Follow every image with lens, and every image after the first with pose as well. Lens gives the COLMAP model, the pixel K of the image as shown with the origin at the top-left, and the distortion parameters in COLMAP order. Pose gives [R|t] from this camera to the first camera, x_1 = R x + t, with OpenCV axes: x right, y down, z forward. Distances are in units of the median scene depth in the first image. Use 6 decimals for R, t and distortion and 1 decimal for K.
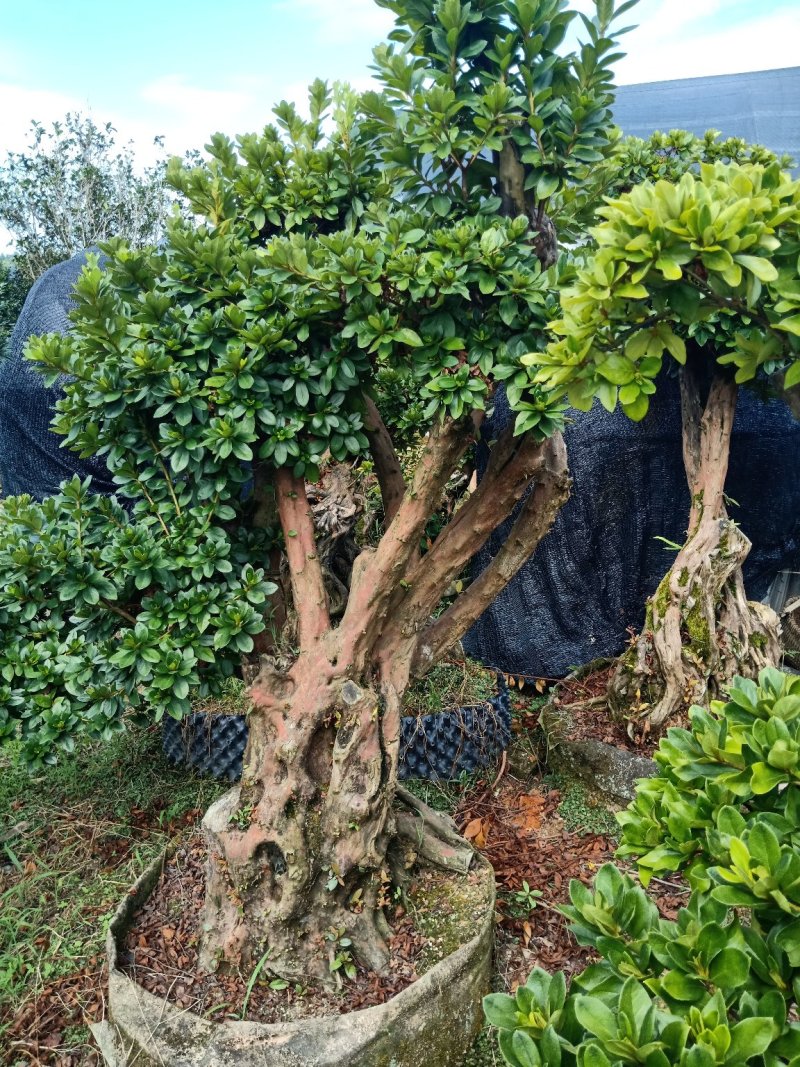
lens RADIAL K [[812.9, 0, 400.0], [0, 812.9, 533.5], [0, 0, 1]] dist [-0.005094, -0.002588]
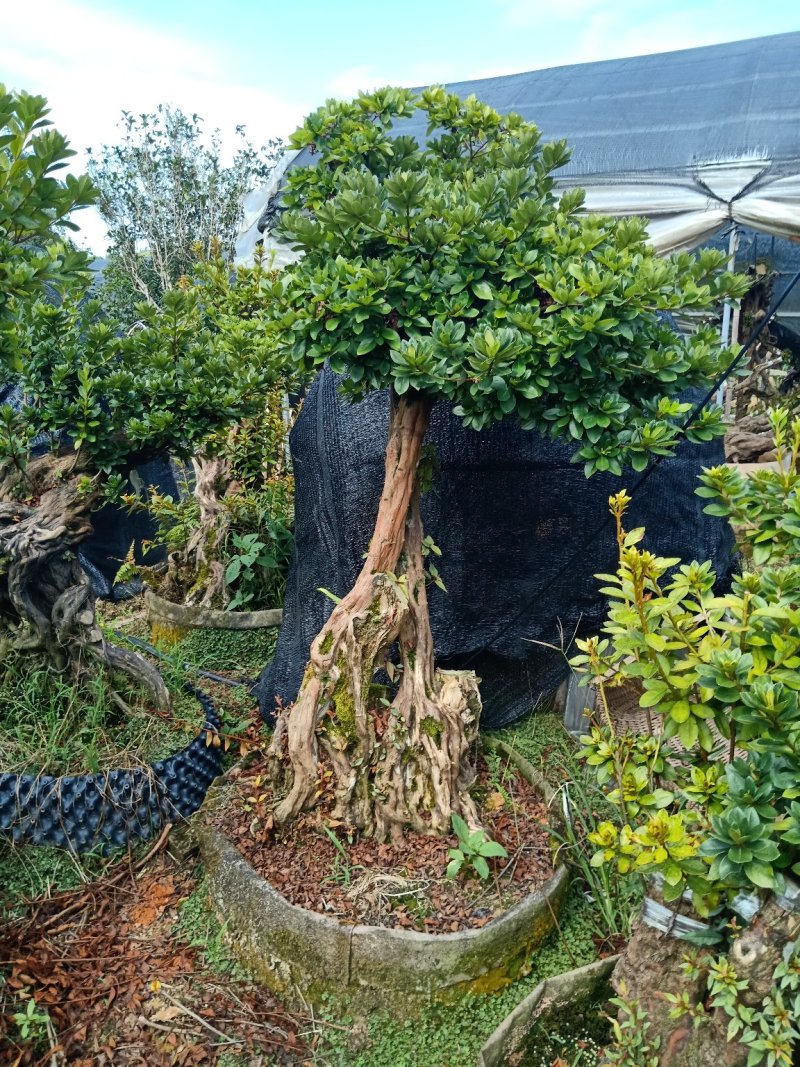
lens RADIAL K [[825.4, 0, 400.0], [0, 825.4, 517.2], [0, 0, 1]] dist [0.046329, -0.013309]
pose [[0.982072, 0.049845, -0.181795, 0.532999], [-0.051853, 0.998635, -0.006303, -0.066253], [0.181233, 0.015616, 0.983316, 0.184275]]
